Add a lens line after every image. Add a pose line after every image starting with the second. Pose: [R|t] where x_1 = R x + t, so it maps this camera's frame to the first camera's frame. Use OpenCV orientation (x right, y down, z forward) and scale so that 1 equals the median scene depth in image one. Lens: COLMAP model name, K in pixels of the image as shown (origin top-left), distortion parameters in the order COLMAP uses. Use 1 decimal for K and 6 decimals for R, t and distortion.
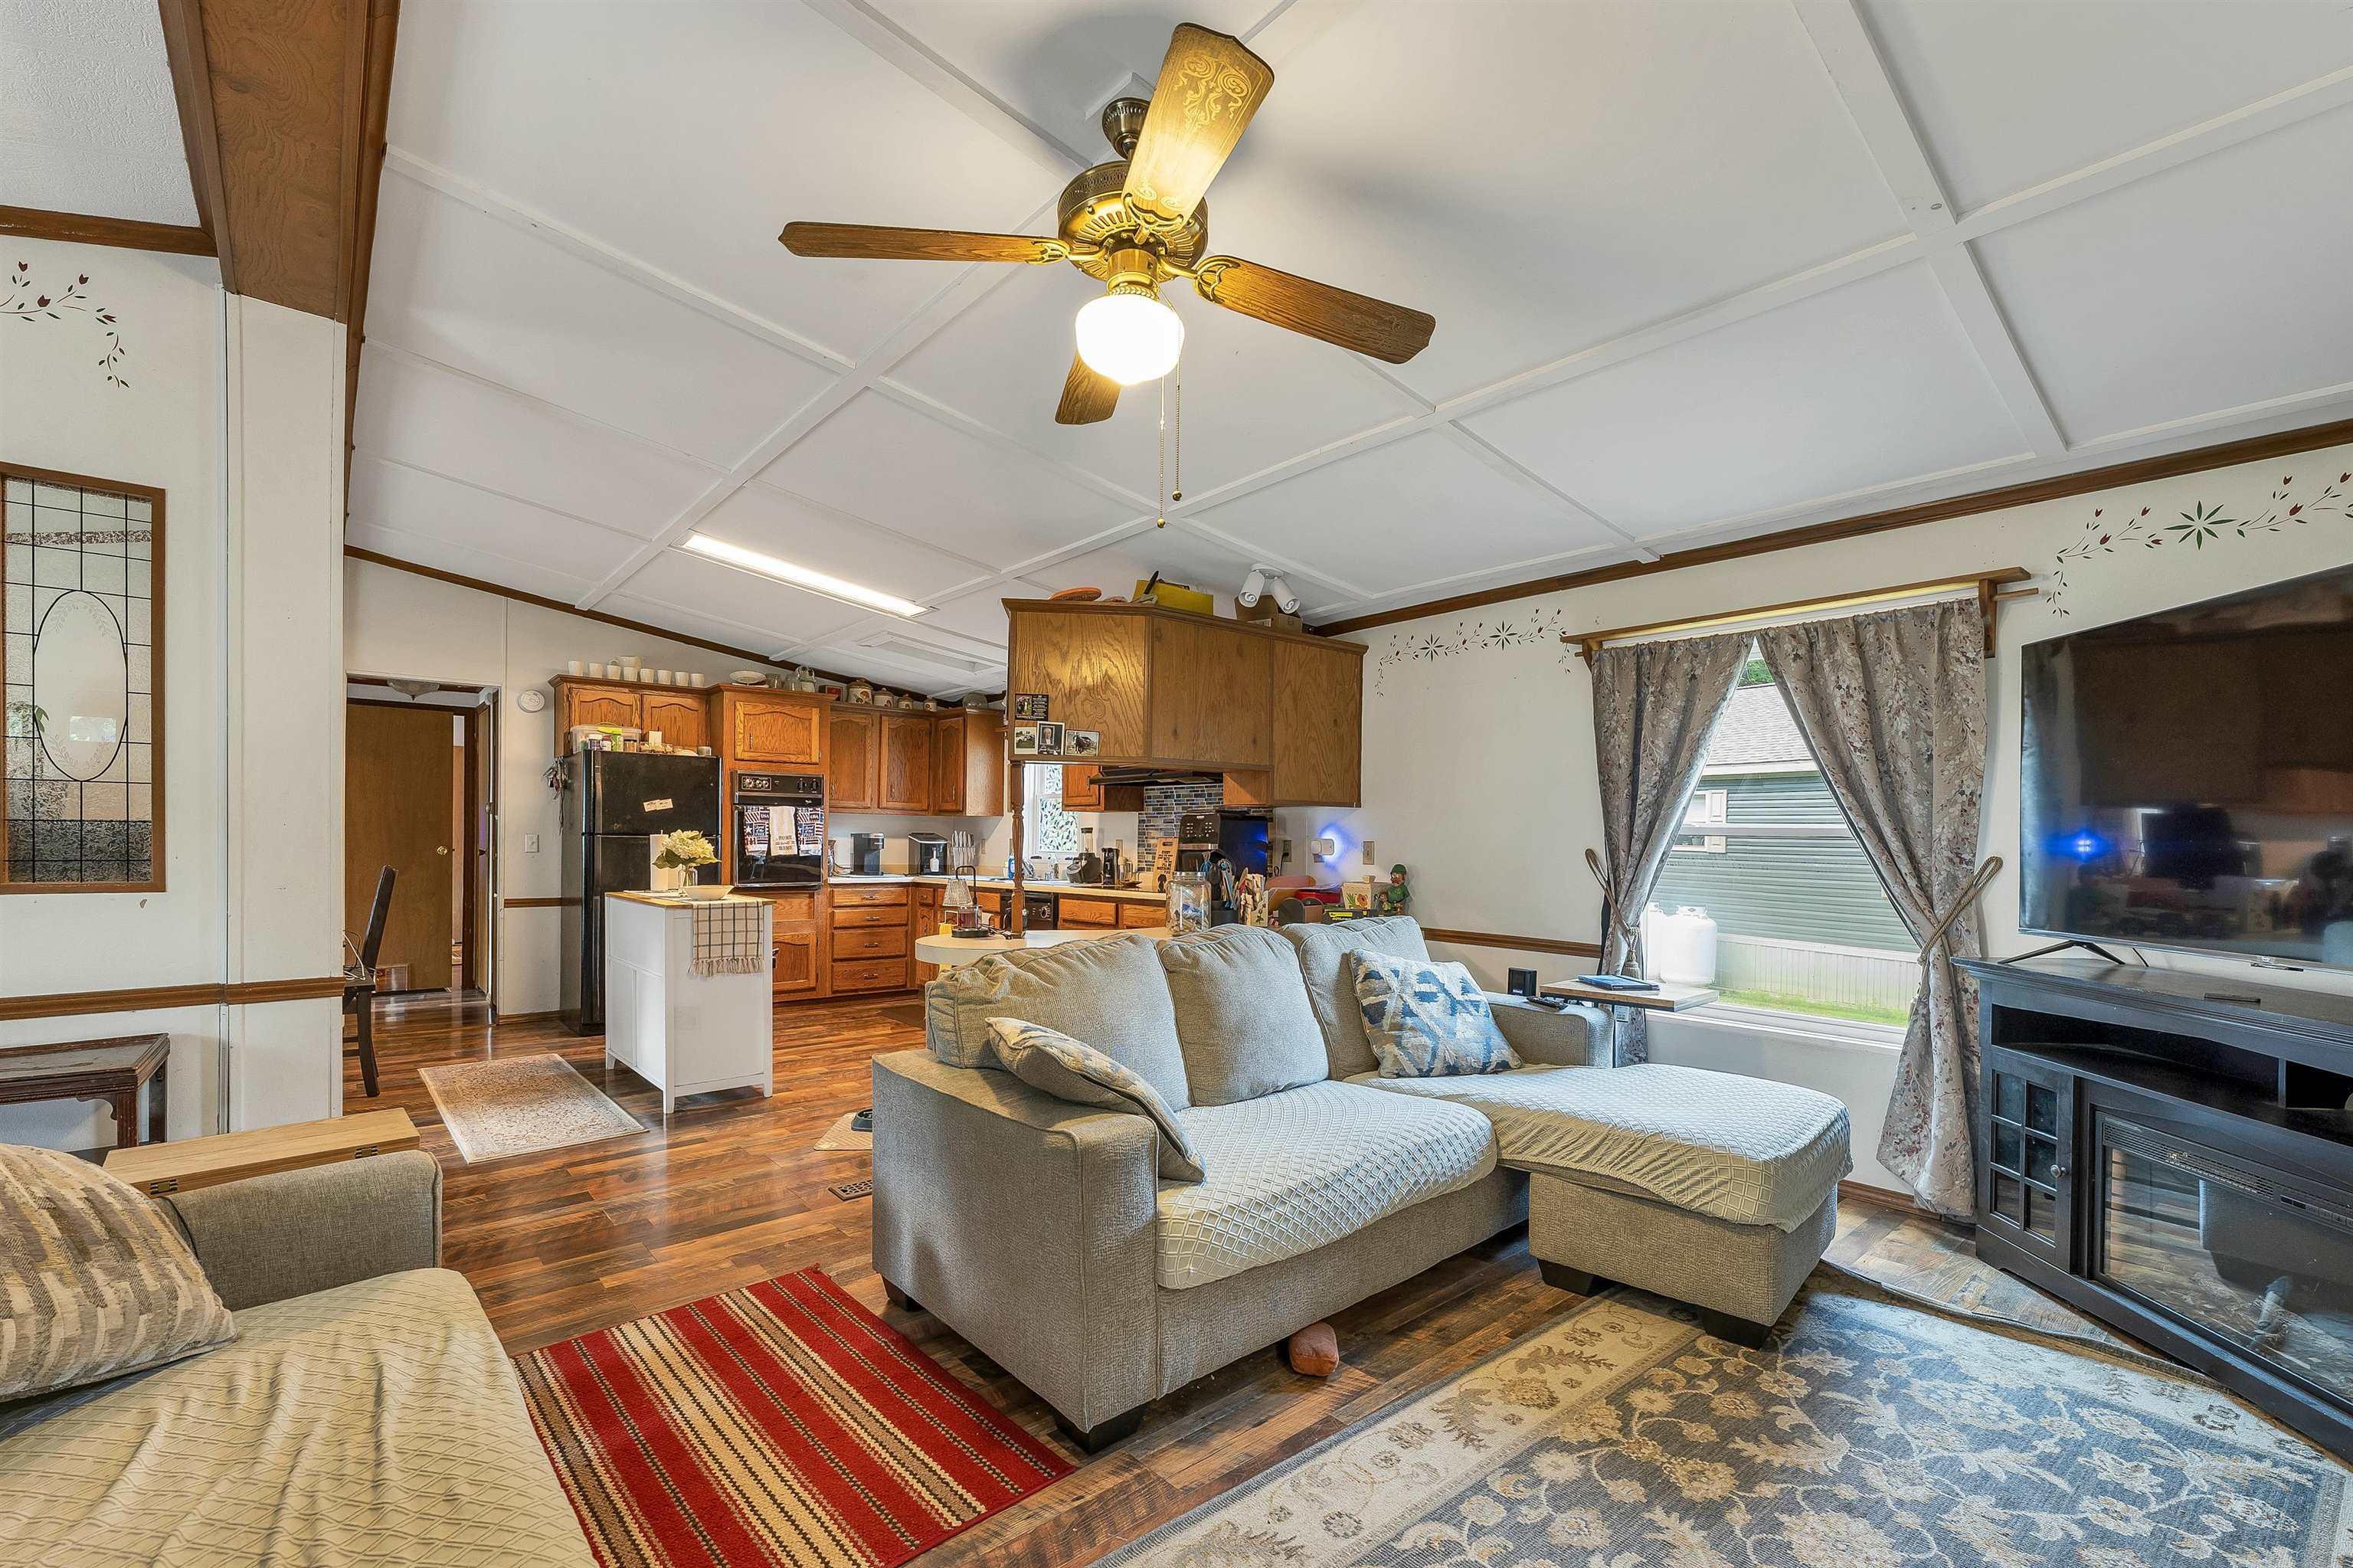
lens RADIAL K [[1011.2, 0, 1187.0], [0, 1011.2, 851.2], [0, 0, 1]] dist [0.001116, 0.000034]
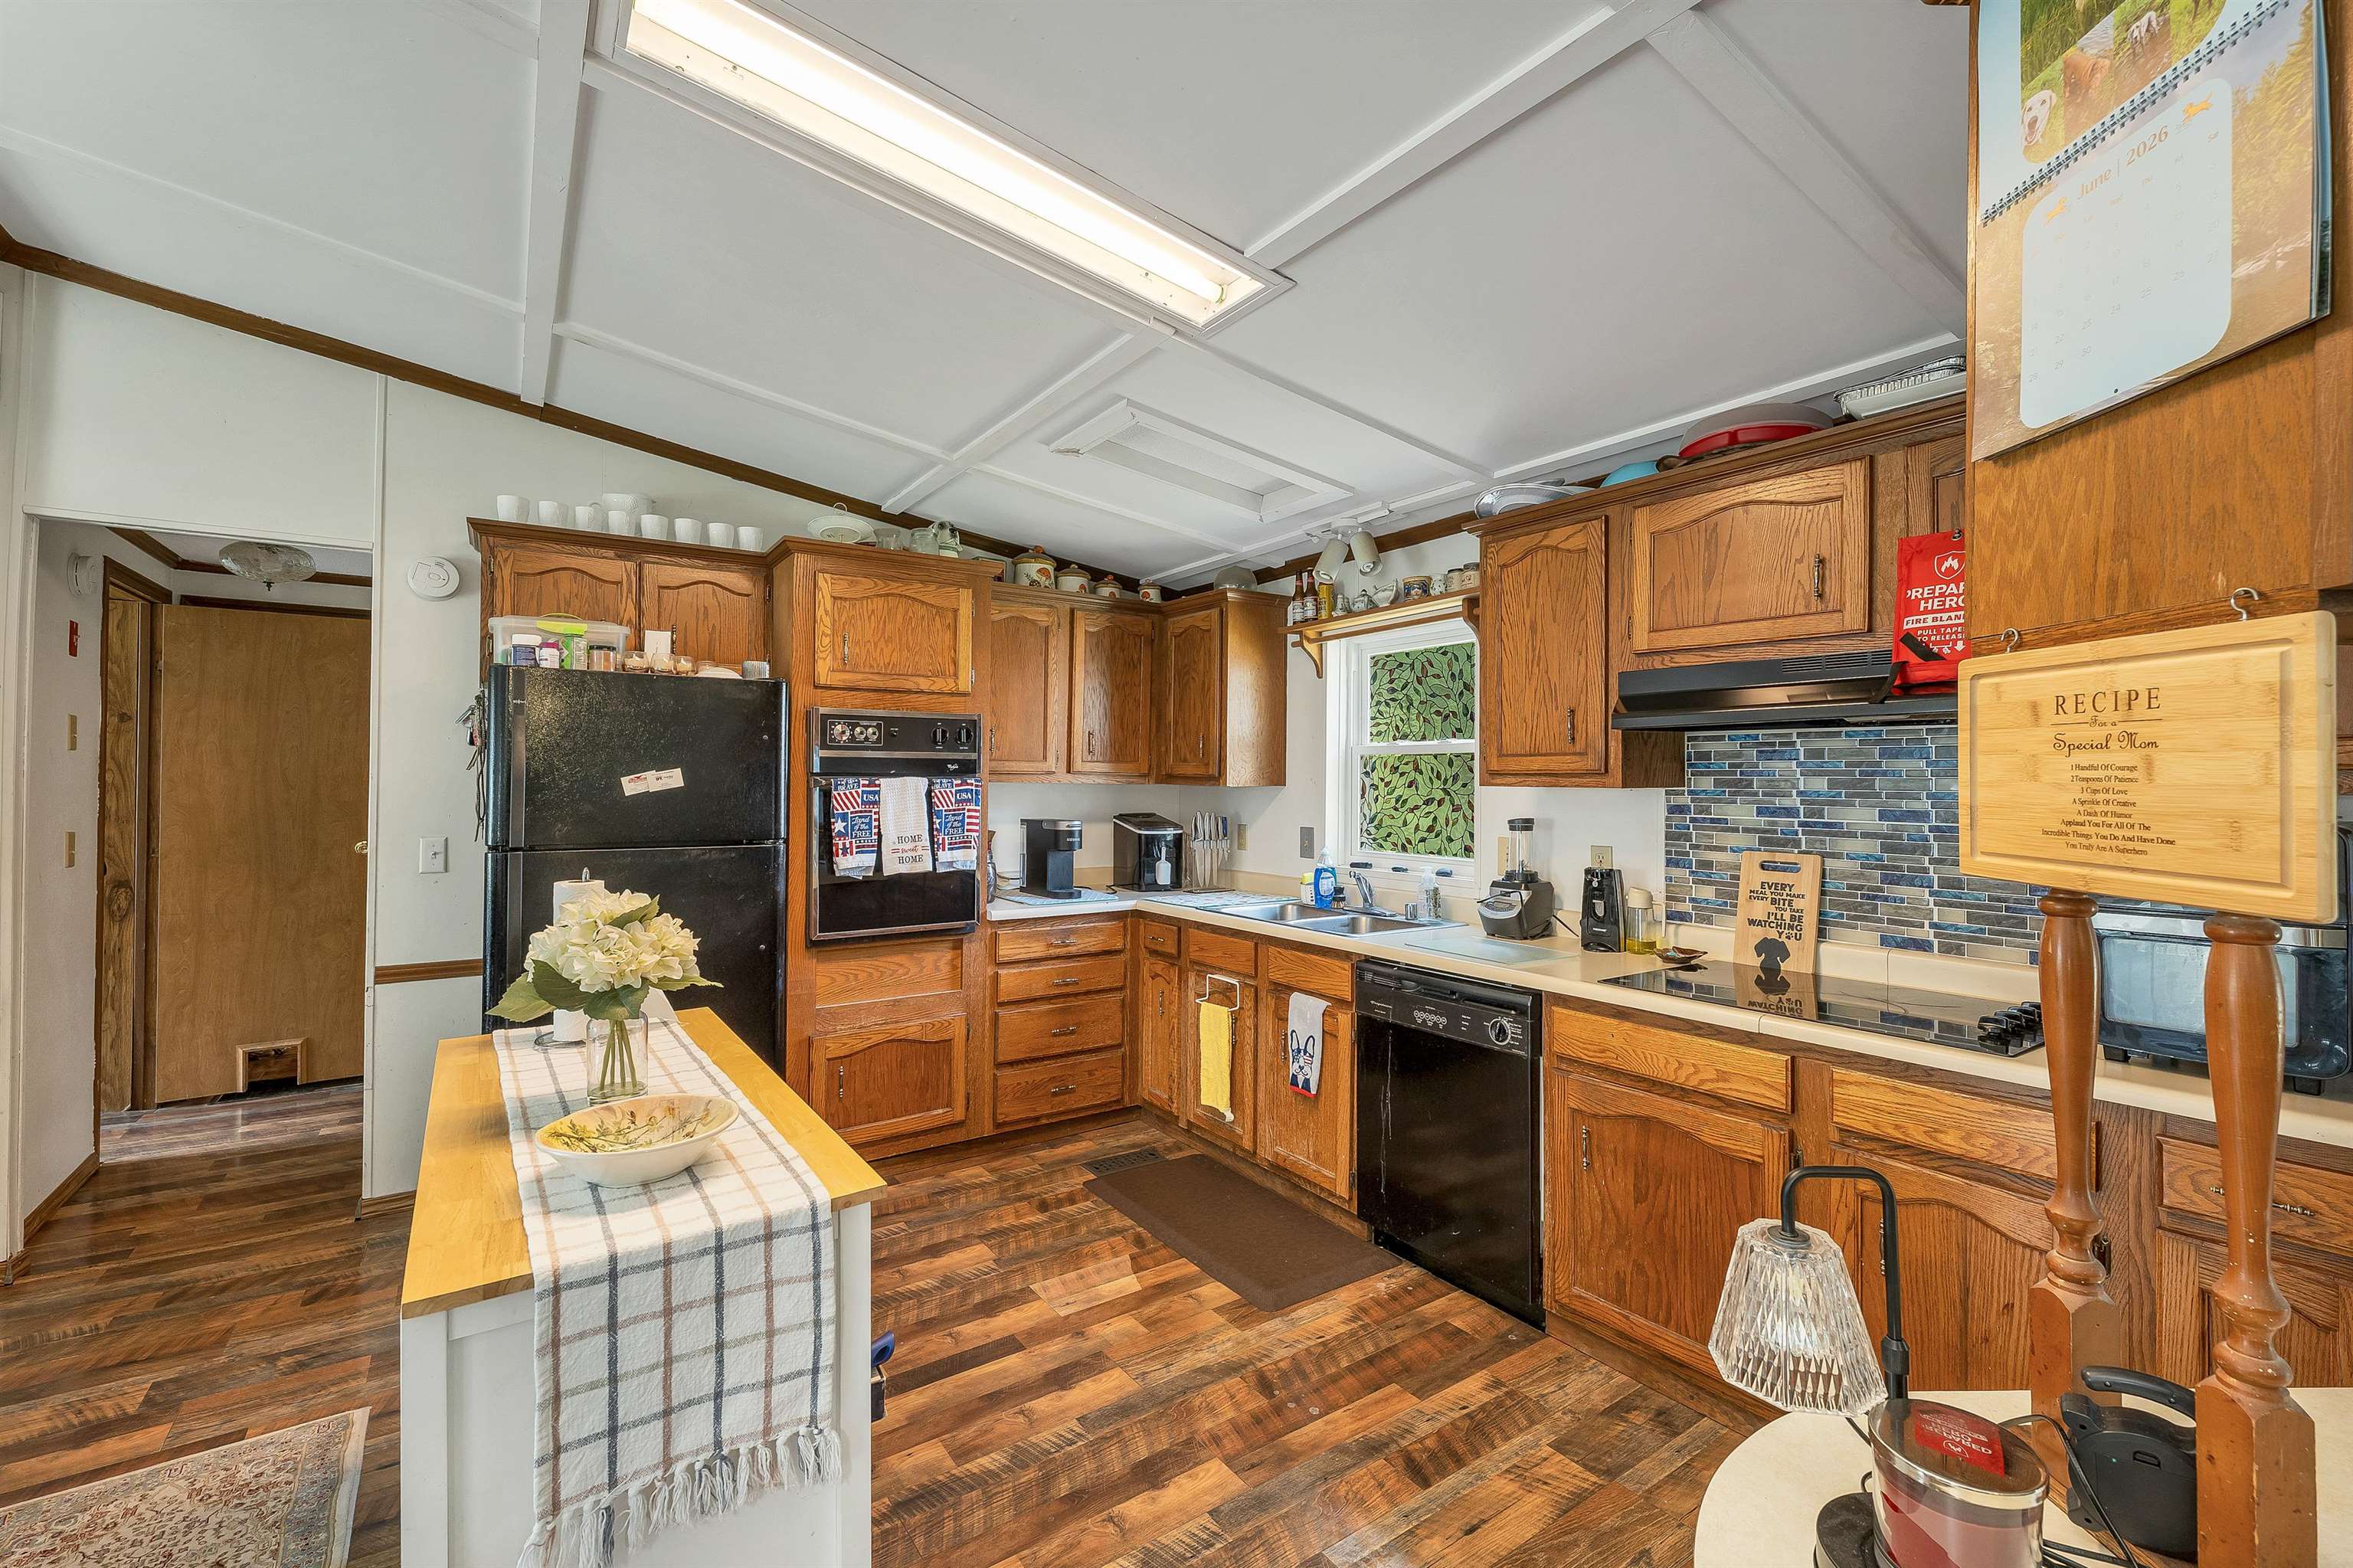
lens RADIAL K [[995.7, 0, 1179.1], [0, 995.7, 769.1], [0, 0, 1]] dist [-0.002398, -0.000242]
pose [[0.994040, -0.006506, -0.108819, -0.214002], [0.004110, 0.999745, -0.022219, -0.037823], [0.108936, 0.021640, 0.993813, 0.531507]]
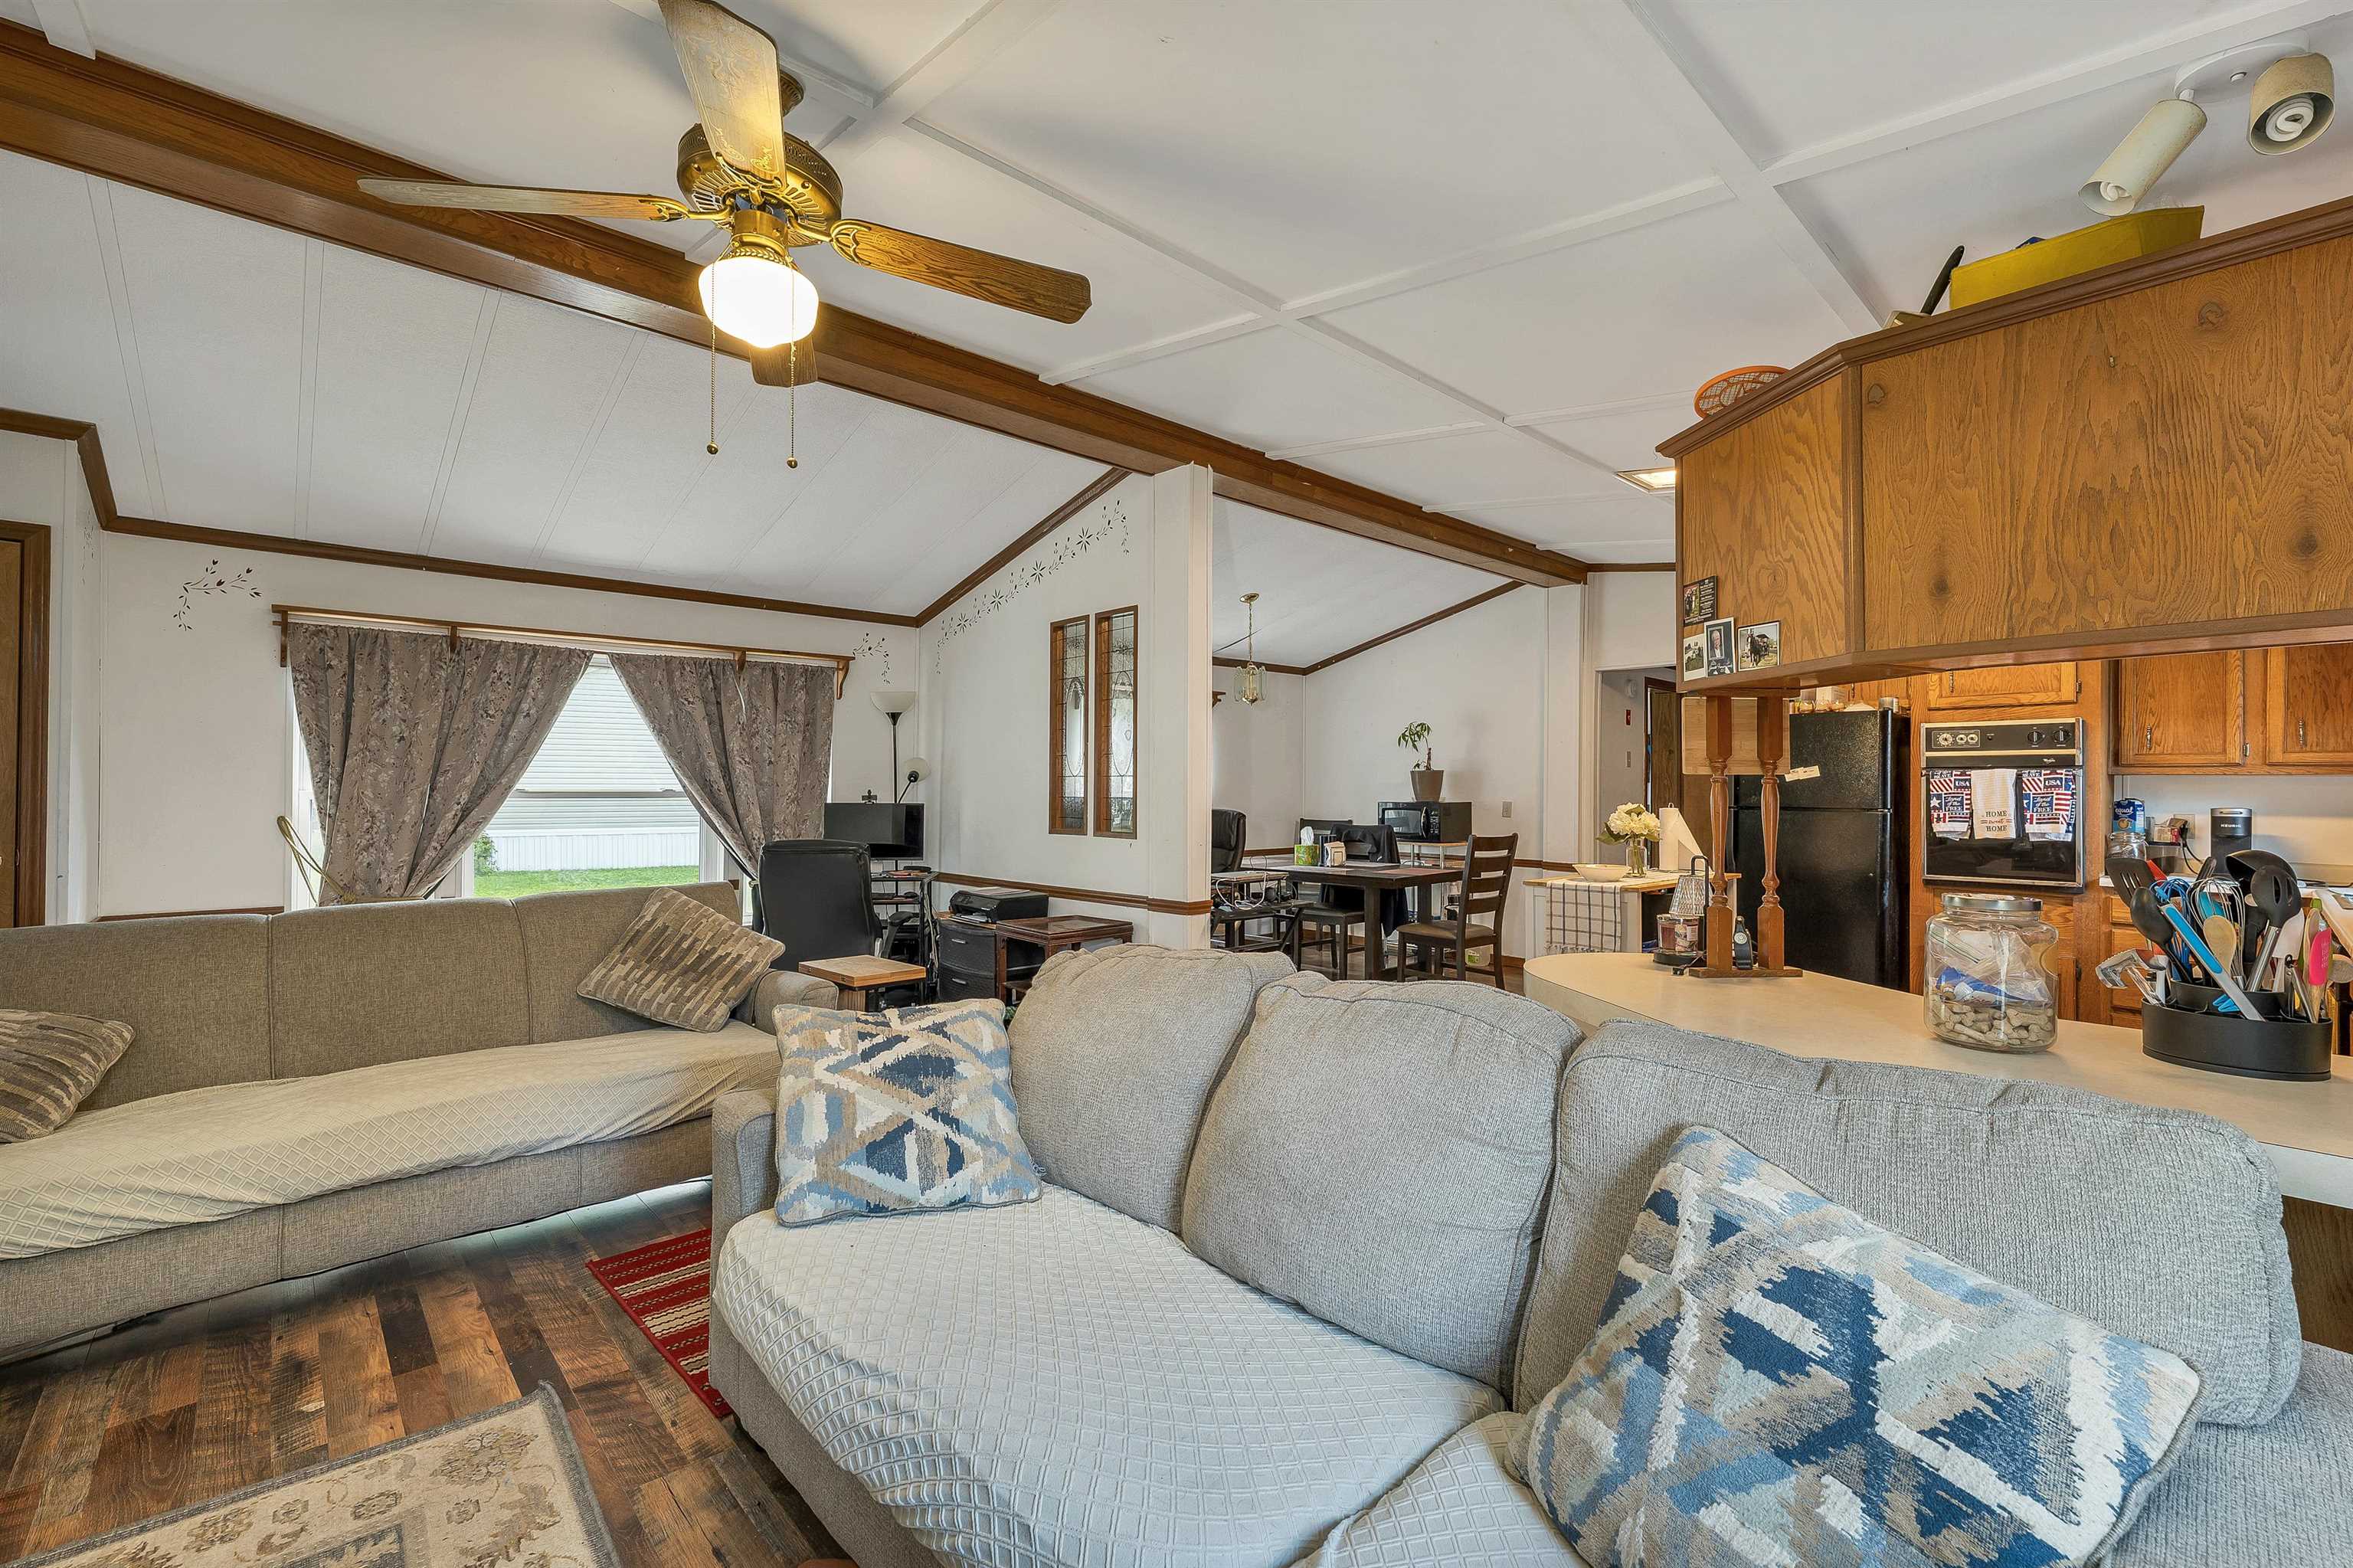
lens RADIAL K [[988.4, 0, 1169.6], [0, 988.4, 787.4], [0, 0, 1]] dist [-0.003830, -0.000030]
pose [[0.023731, -0.016354, -0.999585, 0.277215], [-0.021048, 0.999636, -0.016854, -0.008320], [0.999497, 0.021439, 0.023378, 0.423986]]
